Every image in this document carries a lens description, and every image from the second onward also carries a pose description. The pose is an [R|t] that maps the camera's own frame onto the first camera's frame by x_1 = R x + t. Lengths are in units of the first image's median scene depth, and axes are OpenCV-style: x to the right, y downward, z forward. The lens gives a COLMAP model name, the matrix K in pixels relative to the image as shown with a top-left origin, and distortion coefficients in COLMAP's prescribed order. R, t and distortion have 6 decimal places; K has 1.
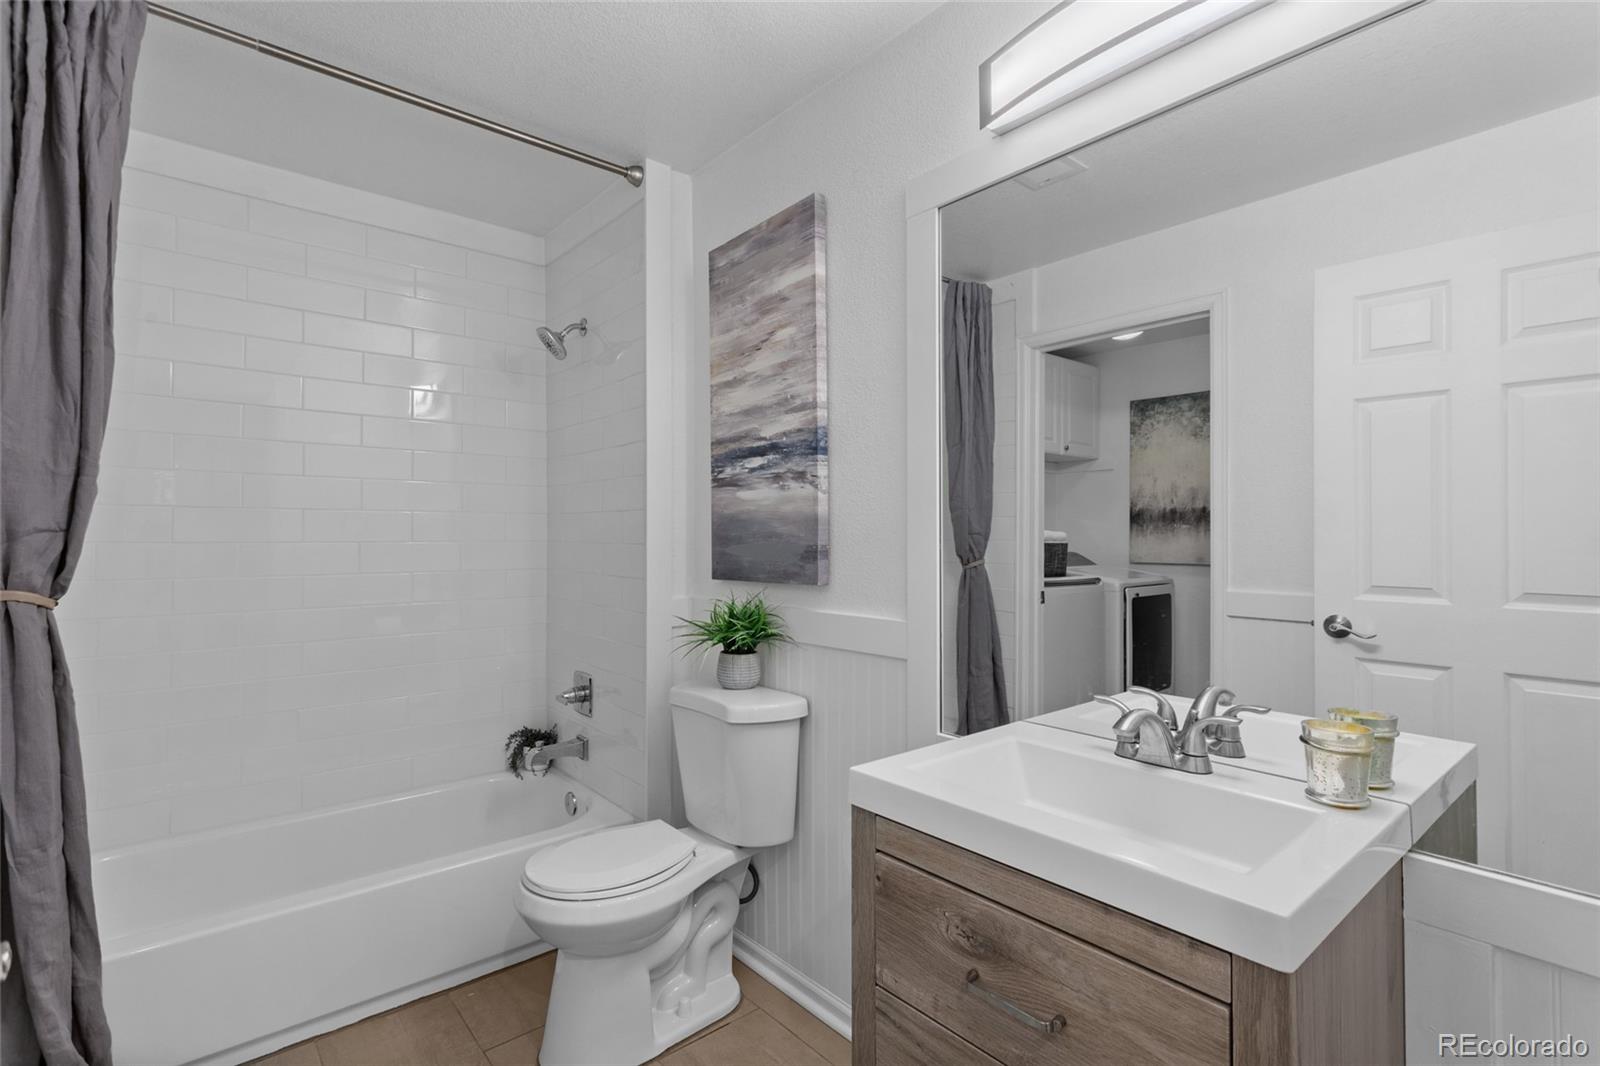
lens RADIAL K [[756.4, 0, 793.1], [0, 756.4, 532.6], [0, 0, 1]] dist [0.003890, 0.004478]
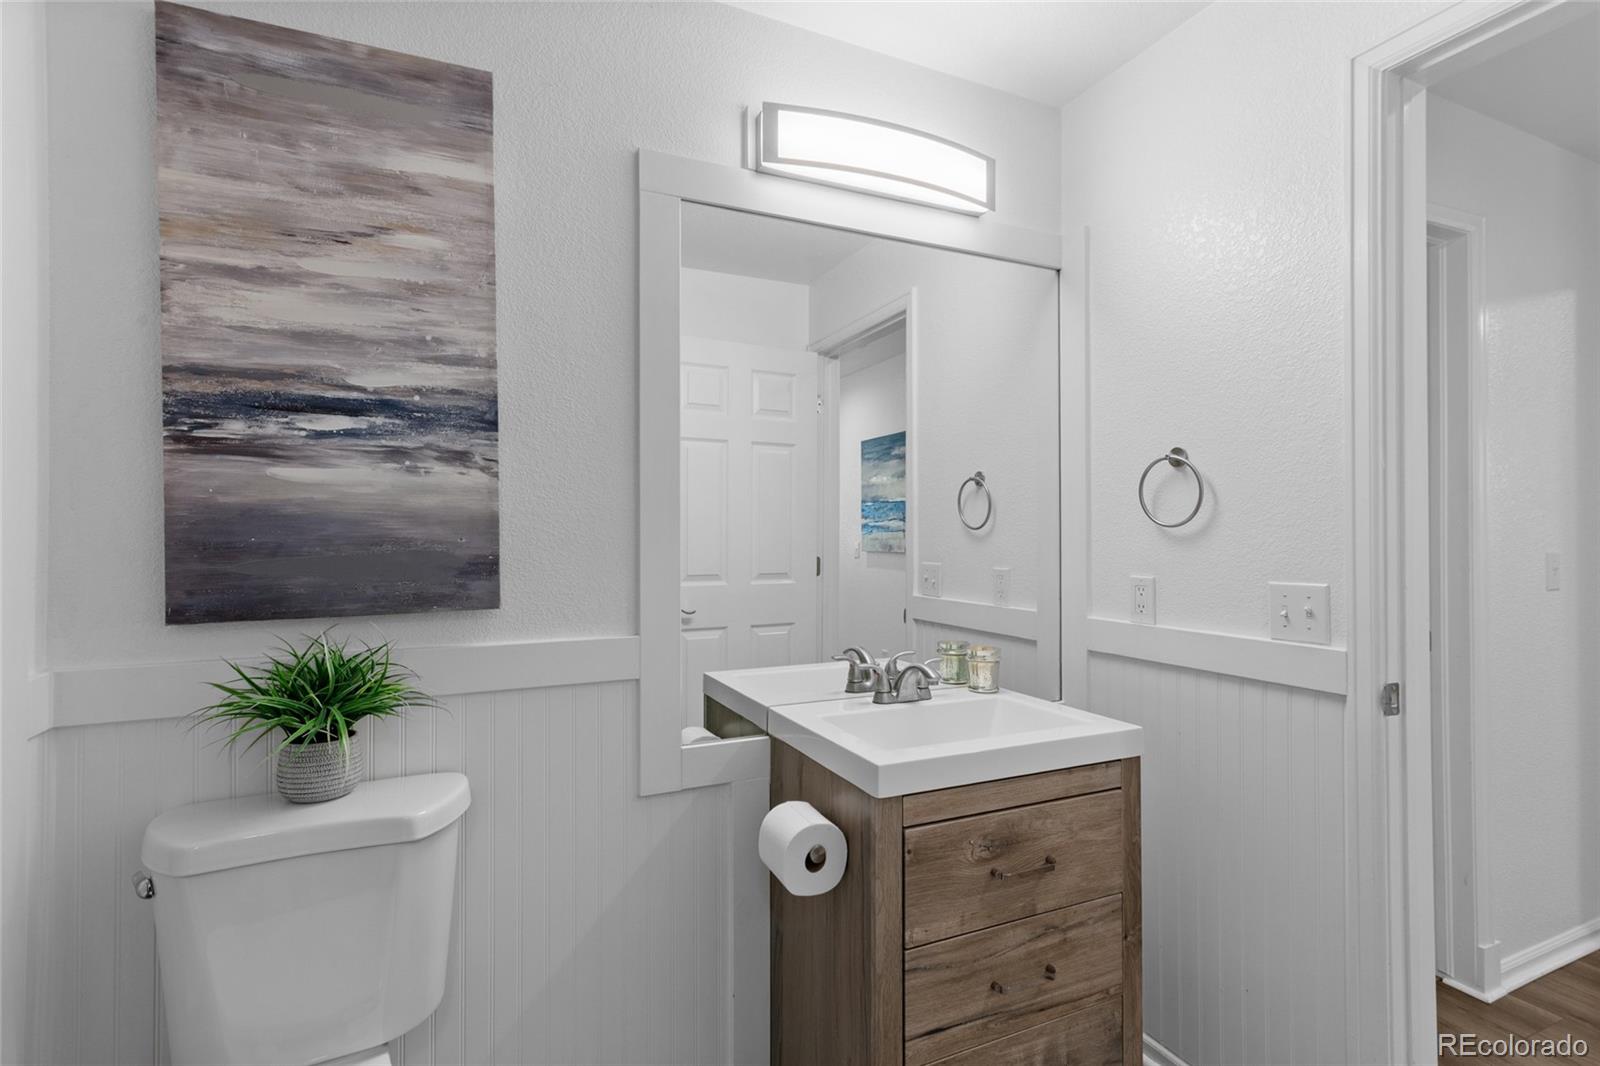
lens RADIAL K [[756.4, 0, 794.2], [0, 756.4, 535.1], [0, 0, 1]] dist [0.003890, 0.004478]
pose [[0.266982, 0.002312, 0.963699, -0.568367], [-0.001631, 0.999997, -0.001947, -0.001438], [-0.963700, -0.001052, 0.266985, 0.495179]]
